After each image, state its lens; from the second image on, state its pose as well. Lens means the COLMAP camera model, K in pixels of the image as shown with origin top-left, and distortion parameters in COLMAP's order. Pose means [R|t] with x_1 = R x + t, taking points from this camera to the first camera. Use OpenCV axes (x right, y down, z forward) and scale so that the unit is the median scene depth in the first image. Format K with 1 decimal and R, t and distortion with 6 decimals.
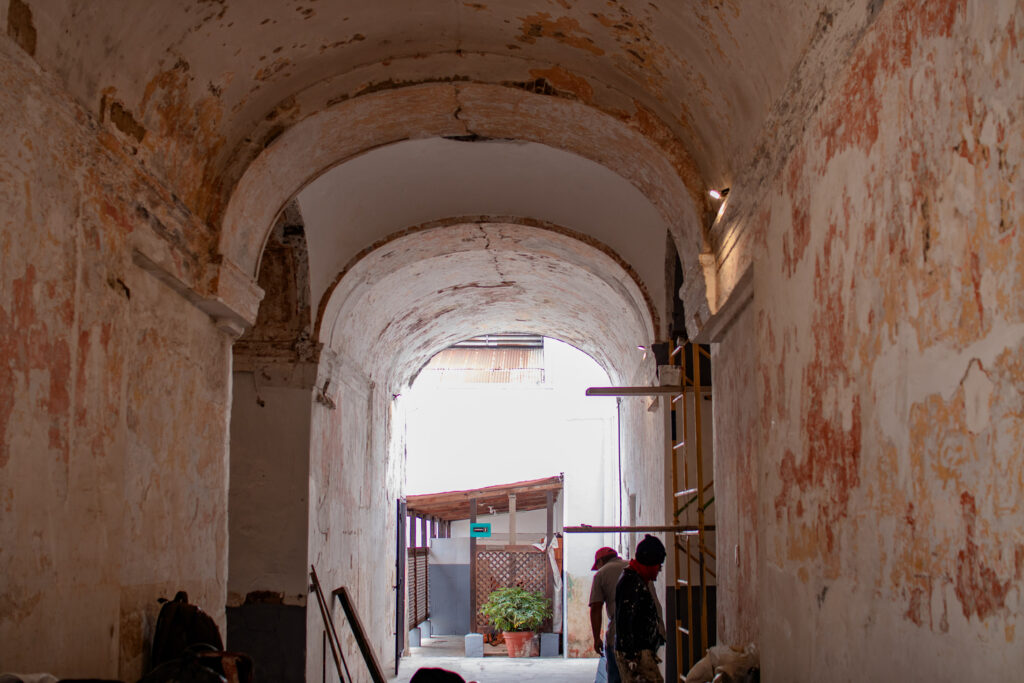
lens RADIAL K [[1550.3, 0, 512.0], [0, 1550.3, 341.5], [0, 0, 1]] dist [-0.206706, 0.352944]
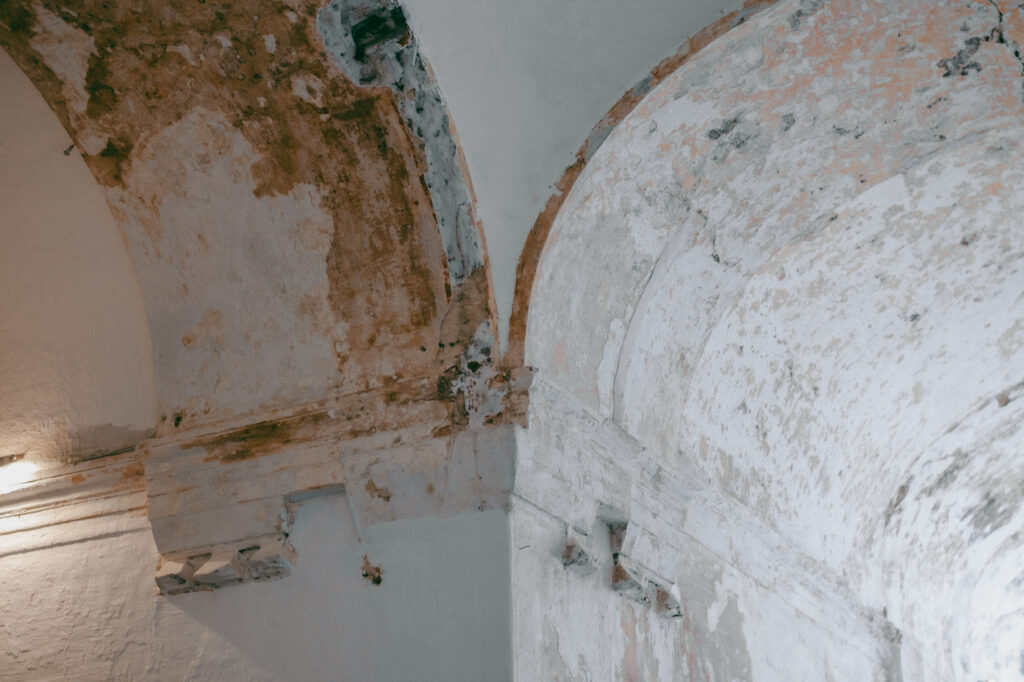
lens RADIAL K [[1550.3, 0, 512.0], [0, 1550.3, 341.0], [0, 0, 1]] dist [-0.206706, 0.352944]
pose [[0.896453, -0.209479, -0.390499, 0.002590], [0.089476, 0.948629, -0.303476, 0.095057], [0.434011, 0.237112, 0.869145, 0.715173]]
